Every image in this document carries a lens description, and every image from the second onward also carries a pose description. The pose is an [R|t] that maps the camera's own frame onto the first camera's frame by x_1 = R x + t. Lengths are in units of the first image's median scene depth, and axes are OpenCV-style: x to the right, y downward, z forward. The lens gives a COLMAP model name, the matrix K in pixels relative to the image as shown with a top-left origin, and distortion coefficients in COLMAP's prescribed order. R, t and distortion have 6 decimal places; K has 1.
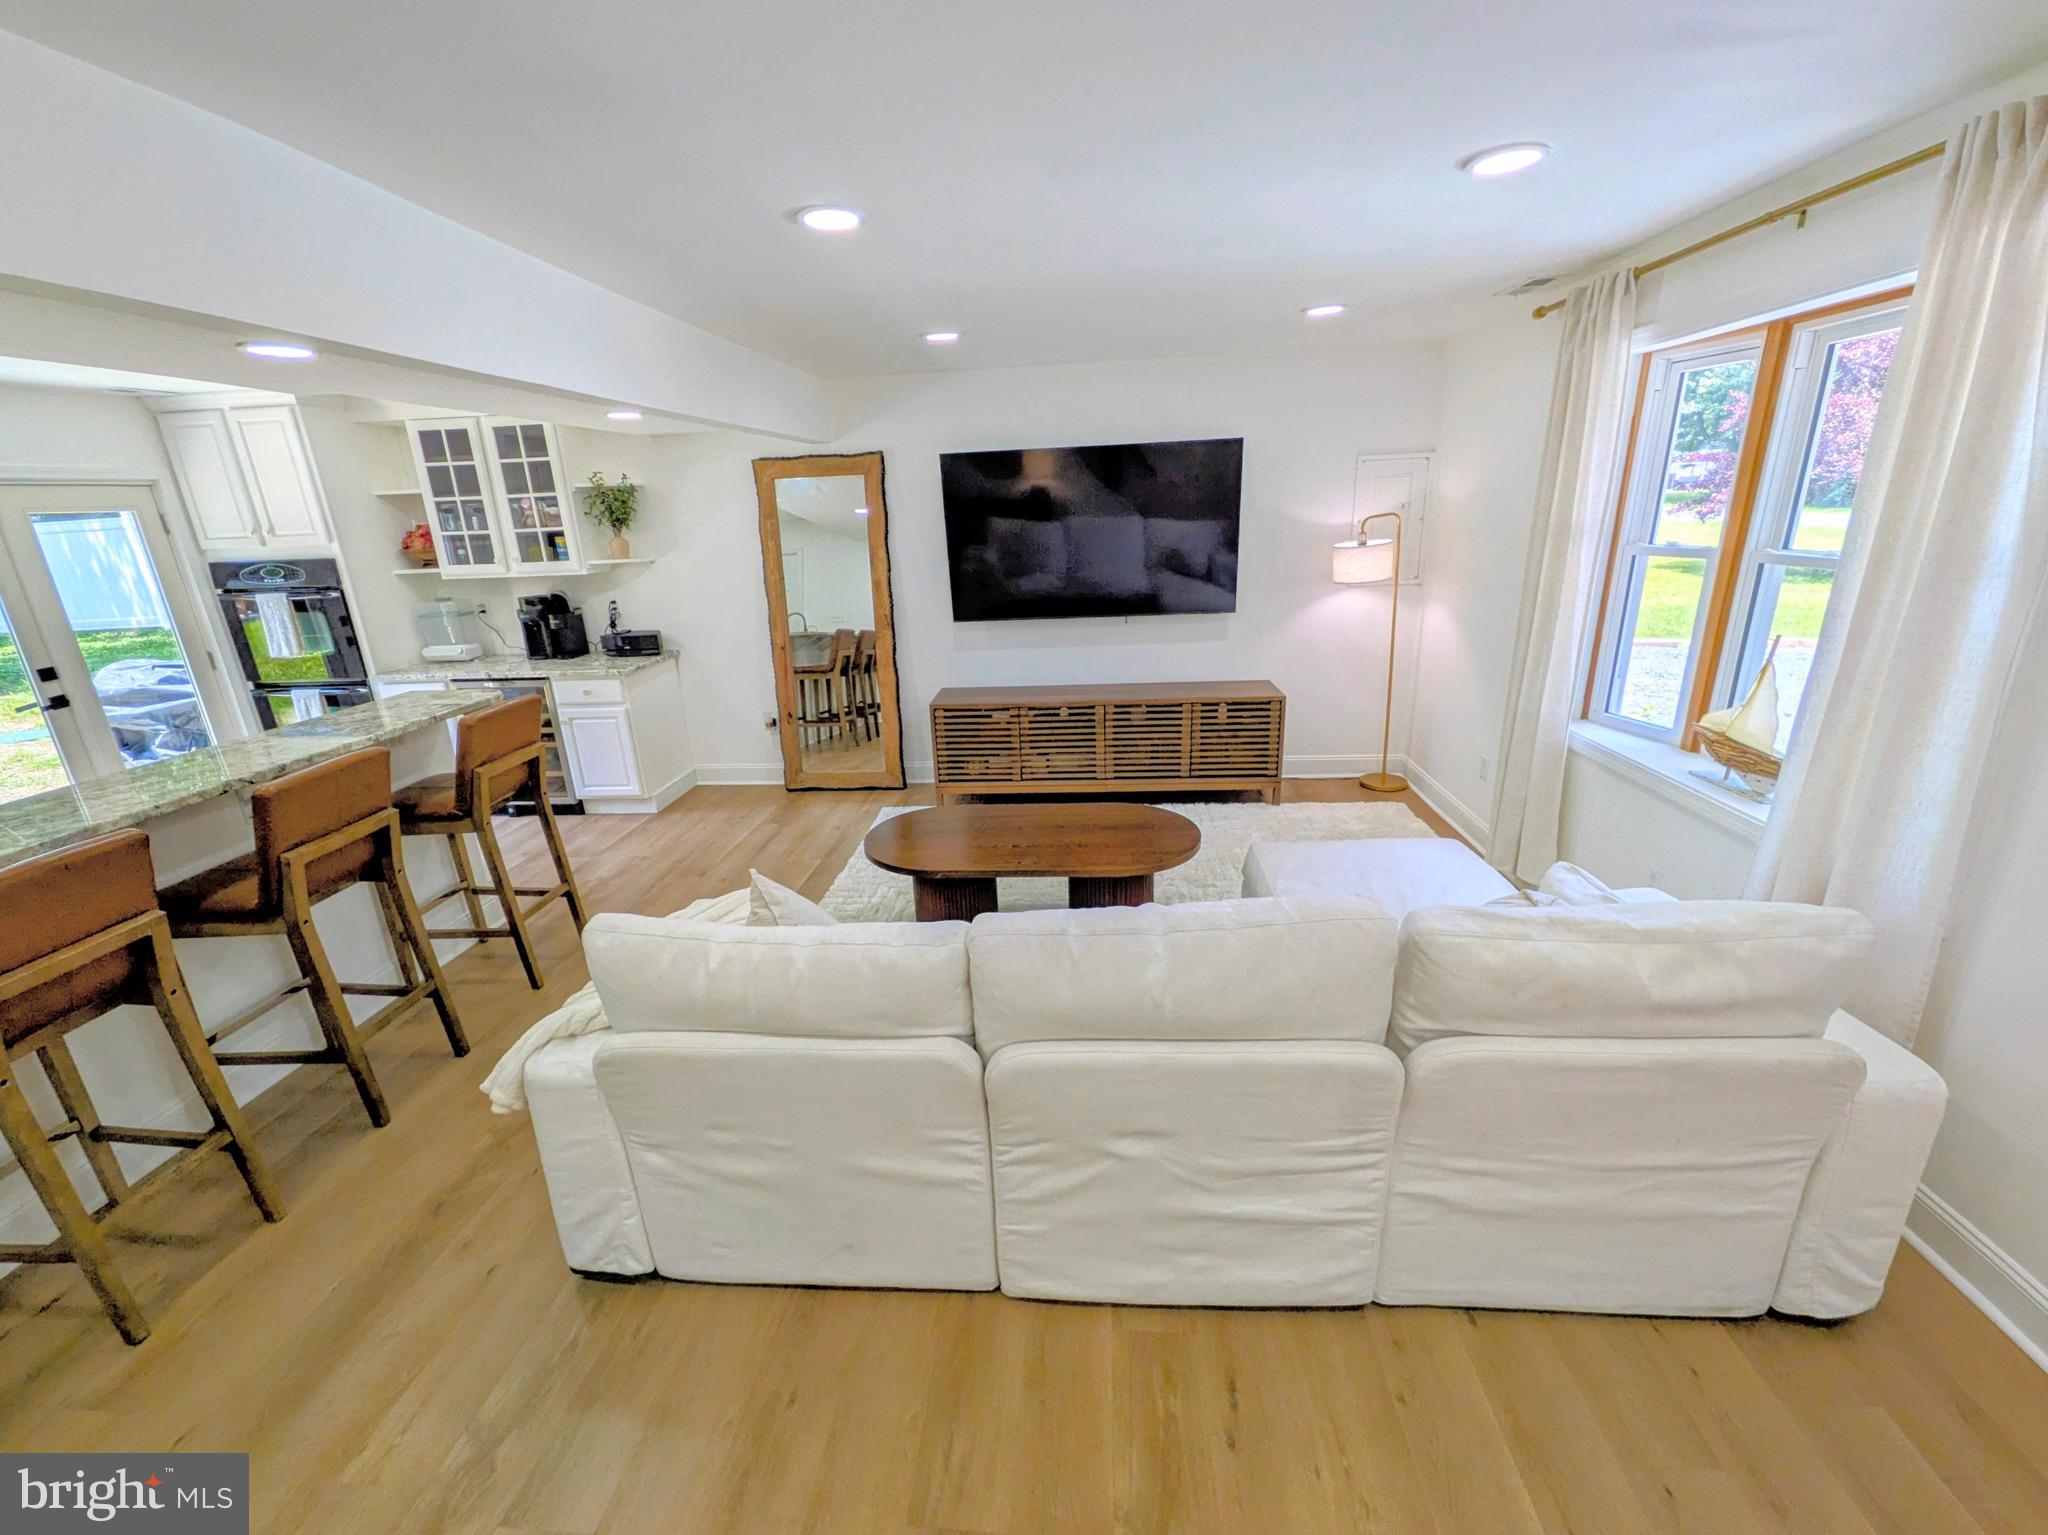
lens RADIAL K [[835.2, 0, 1021.6], [0, 835.2, 770.8], [0, 0, 1]] dist [0.003469, -0.000643]
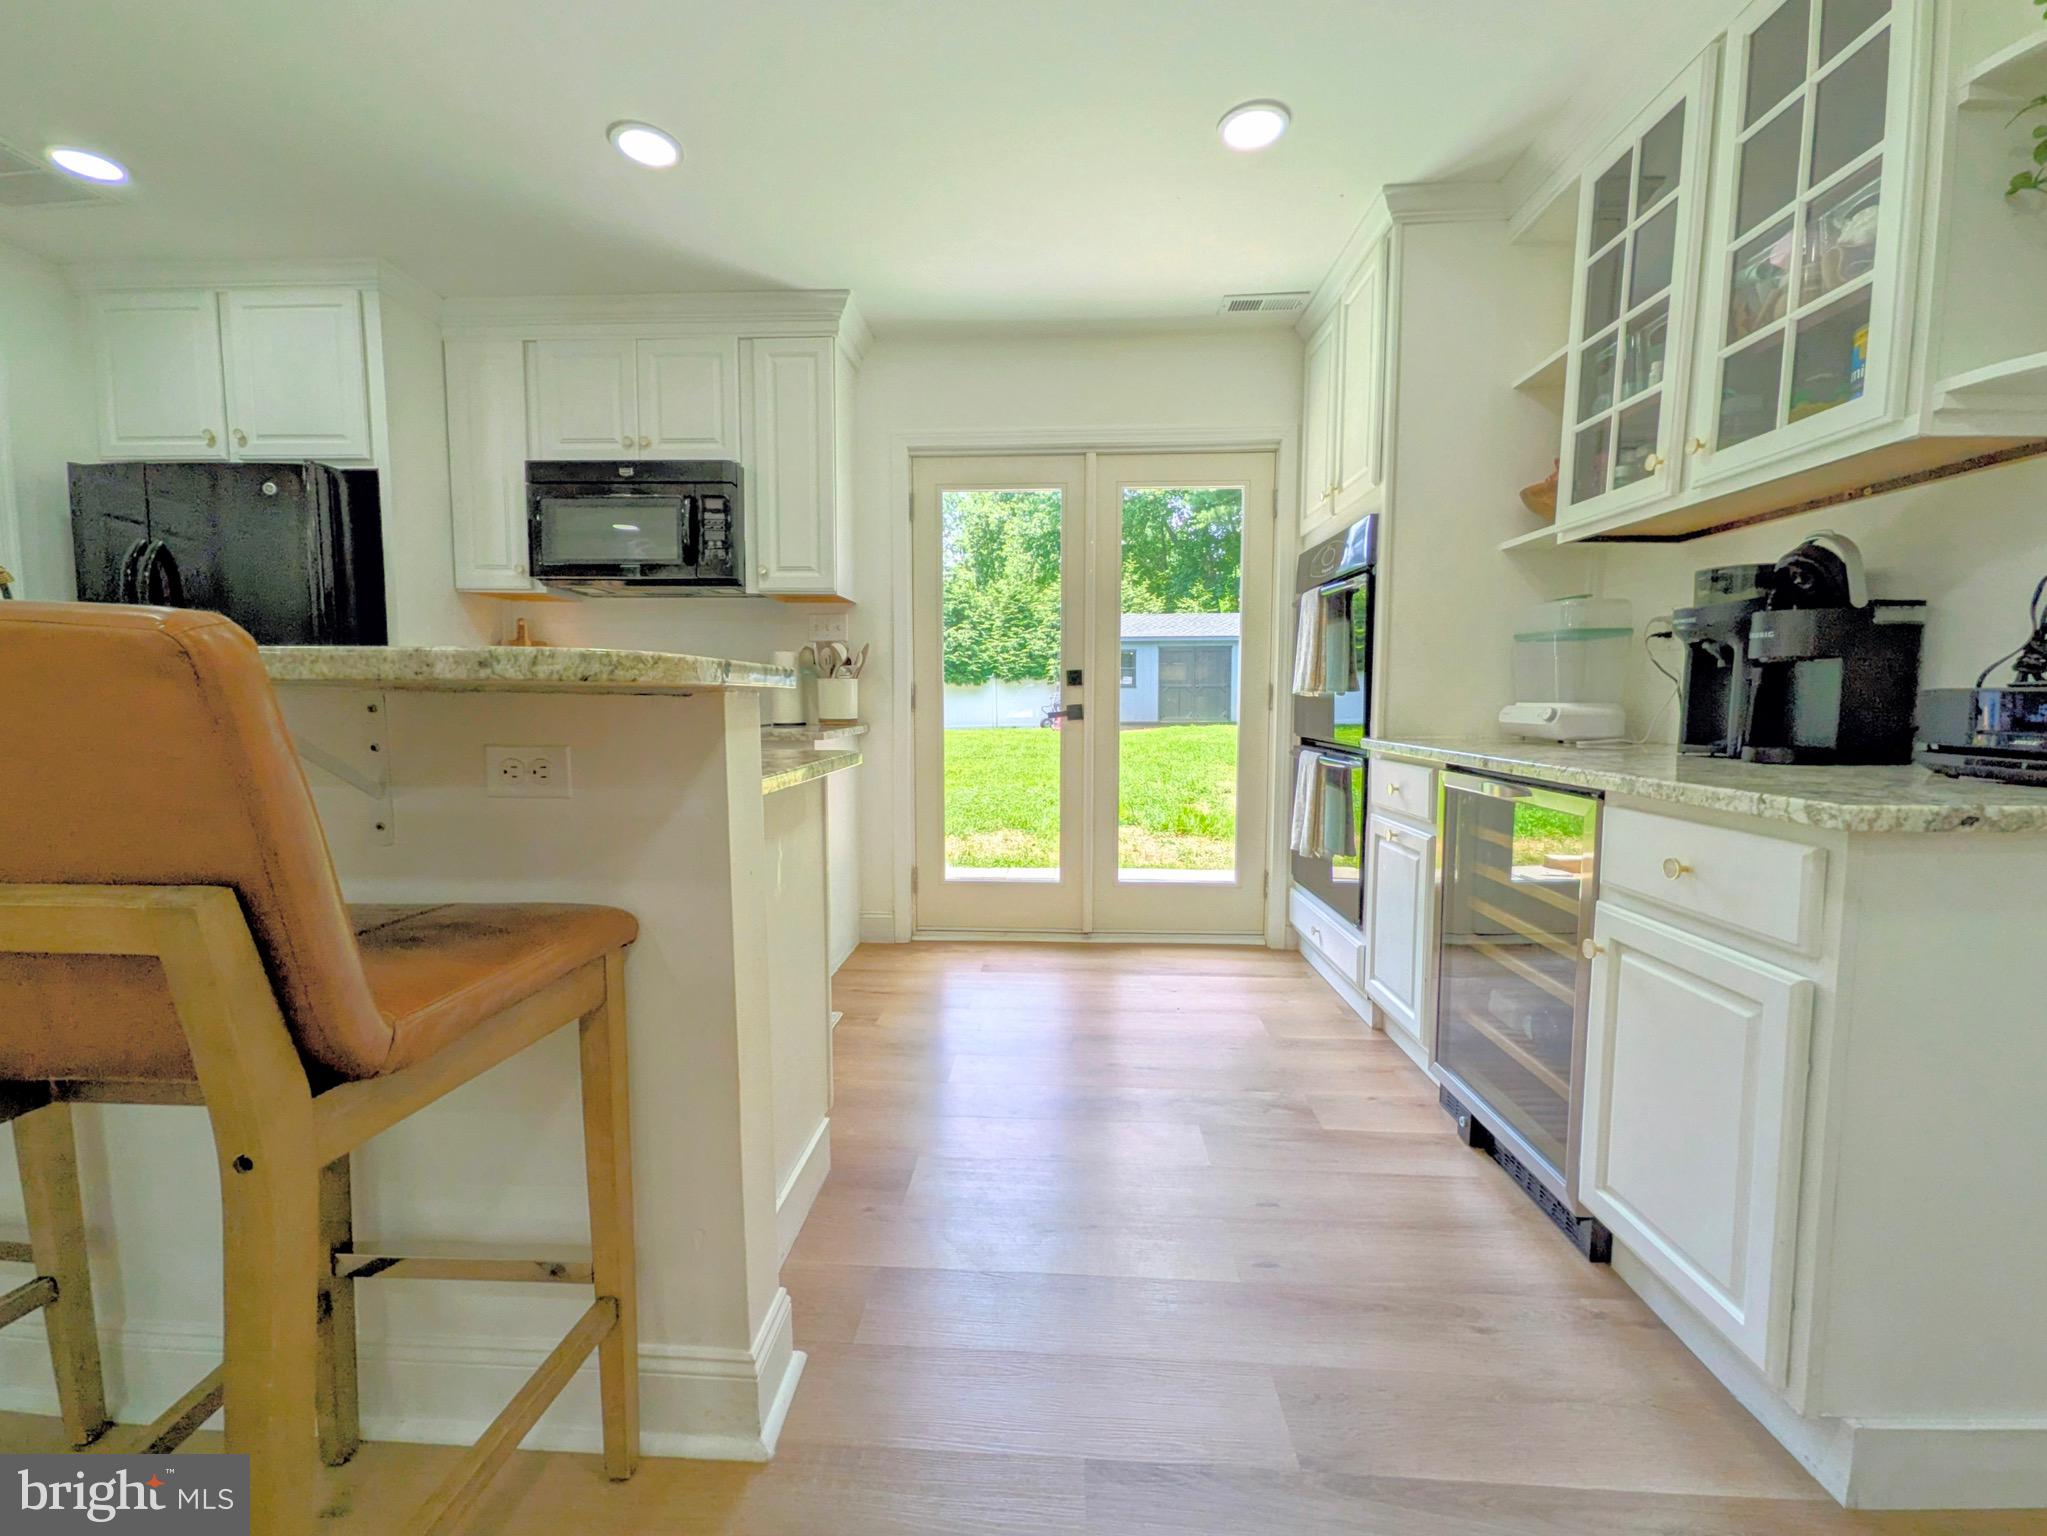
lens RADIAL K [[850.3, 0, 1020.2], [0, 850.3, 769.3], [0, 0, 1]] dist [0.004522, 0.000017]
pose [[0.033677, 0.124331, -0.991669, -0.264581], [-0.307185, 0.945489, 0.108109, -0.086060], [0.951054, 0.300985, 0.070034, 0.759756]]
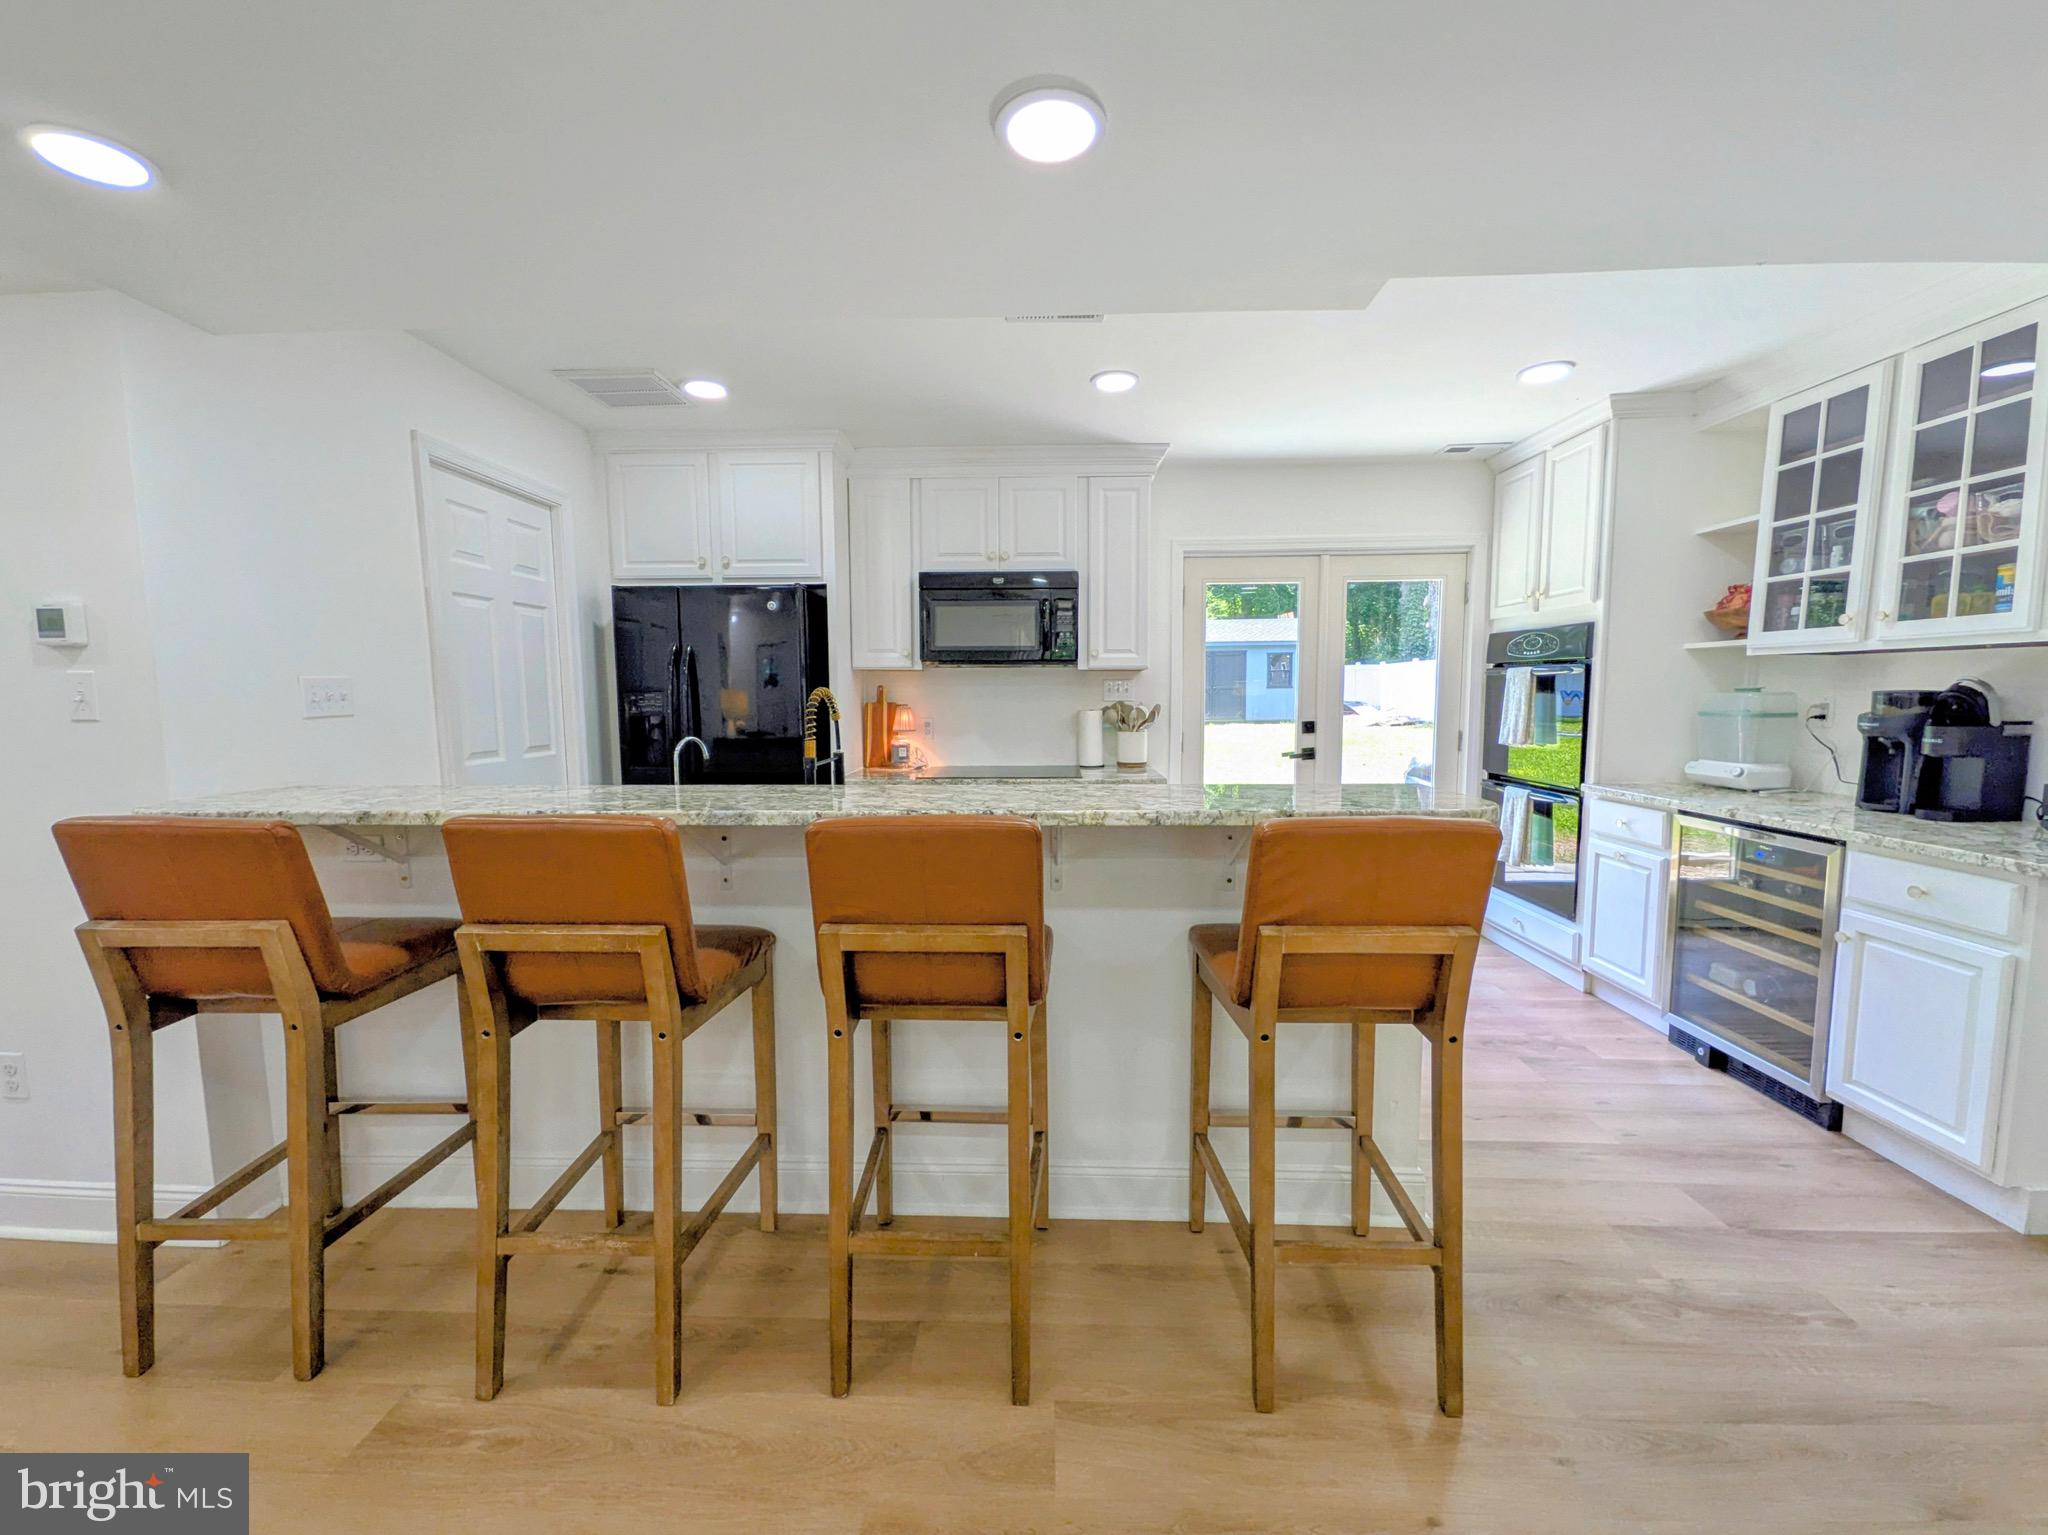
lens RADIAL K [[816.4, 0, 1024.0], [0, 816.4, 767.5], [0, 0, 1]] dist [0.011506, -0.002985]
pose [[0.055095, 0.133689, -0.989491, -0.117215], [-0.299493, 0.947578, 0.111350, -0.060856], [0.952506, 0.290211, 0.092246, 0.473298]]
